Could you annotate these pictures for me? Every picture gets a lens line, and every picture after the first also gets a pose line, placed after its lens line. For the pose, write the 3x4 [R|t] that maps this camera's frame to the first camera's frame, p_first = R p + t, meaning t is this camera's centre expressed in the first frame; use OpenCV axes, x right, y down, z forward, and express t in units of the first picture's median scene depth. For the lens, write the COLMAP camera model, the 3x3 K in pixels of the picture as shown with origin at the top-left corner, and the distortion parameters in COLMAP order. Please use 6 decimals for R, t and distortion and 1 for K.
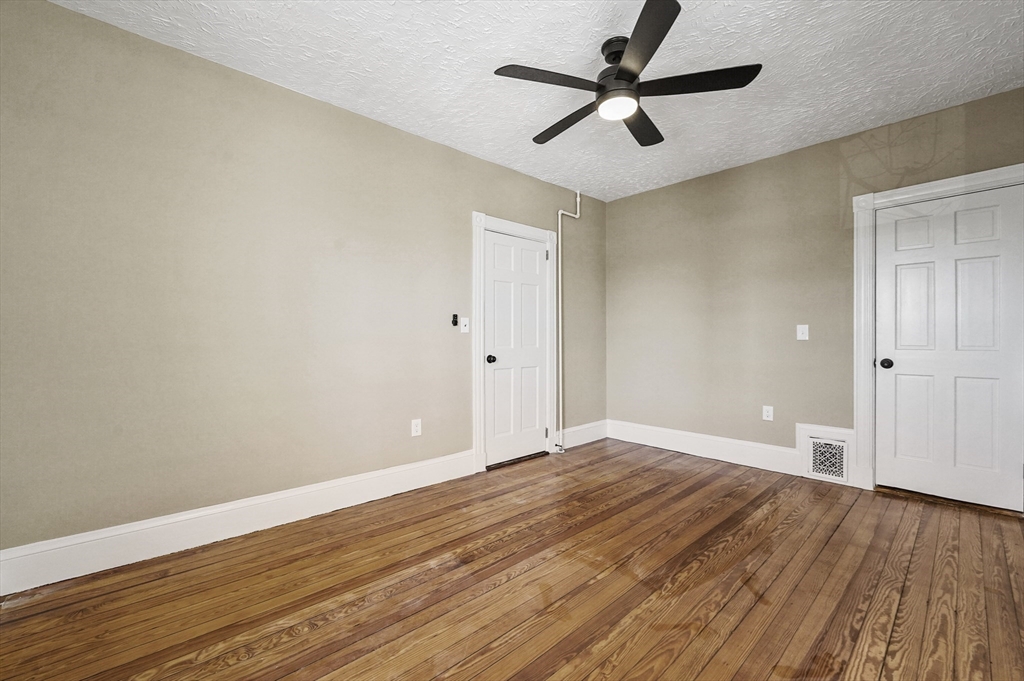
lens RADIAL K [[420.1, 0, 509.6], [0, 420.1, 338.7], [0, 0, 1]] dist [-0.006870, -0.000974]
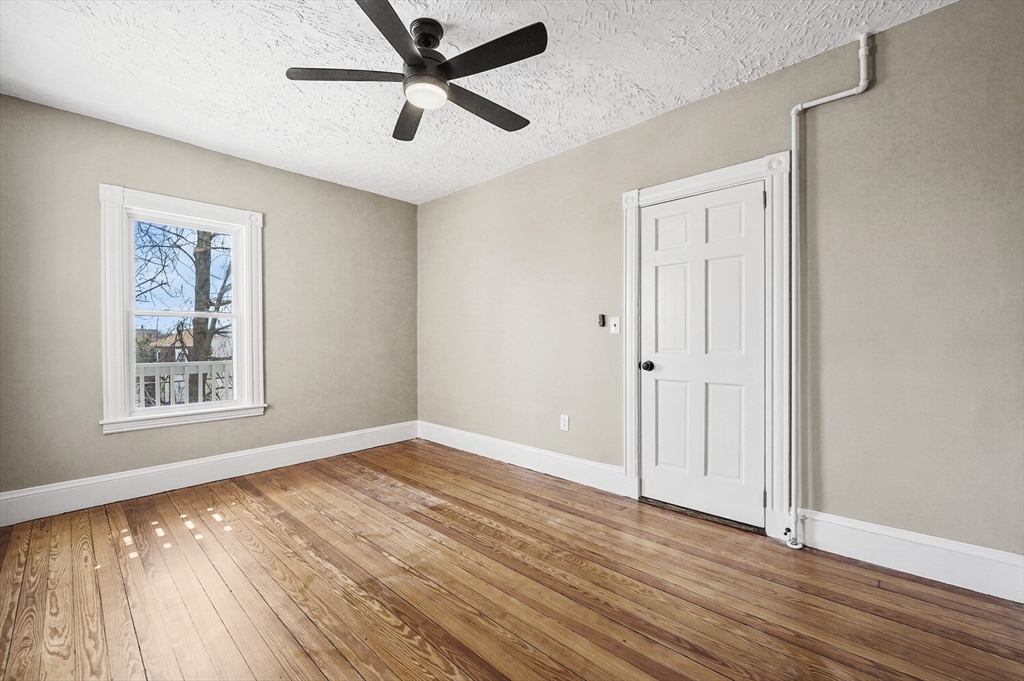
lens RADIAL K [[420.1, 0, 509.6], [0, 420.1, 338.7], [0, 0, 1]] dist [-0.006870, -0.000974]
pose [[0.081084, -0.000747, -0.996707, 1.045867], [0.001981, 0.999998, -0.000588, -0.004814], [0.996705, -0.001927, 0.081085, 0.954786]]
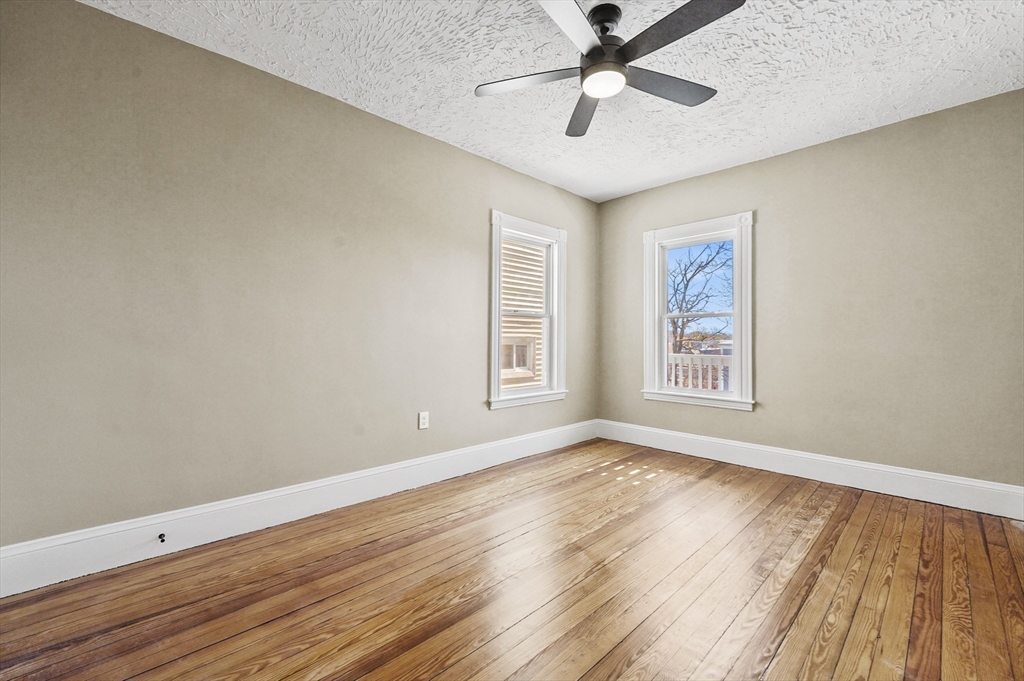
lens RADIAL K [[420.1, 0, 509.6], [0, 420.1, 338.7], [0, 0, 1]] dist [-0.006870, -0.000974]
pose [[-0.999614, -0.003182, -0.027603, 0.419244], [-0.003361, 0.999974, 0.006439, -0.002027], [0.027582, 0.006529, -0.999598, 1.636688]]
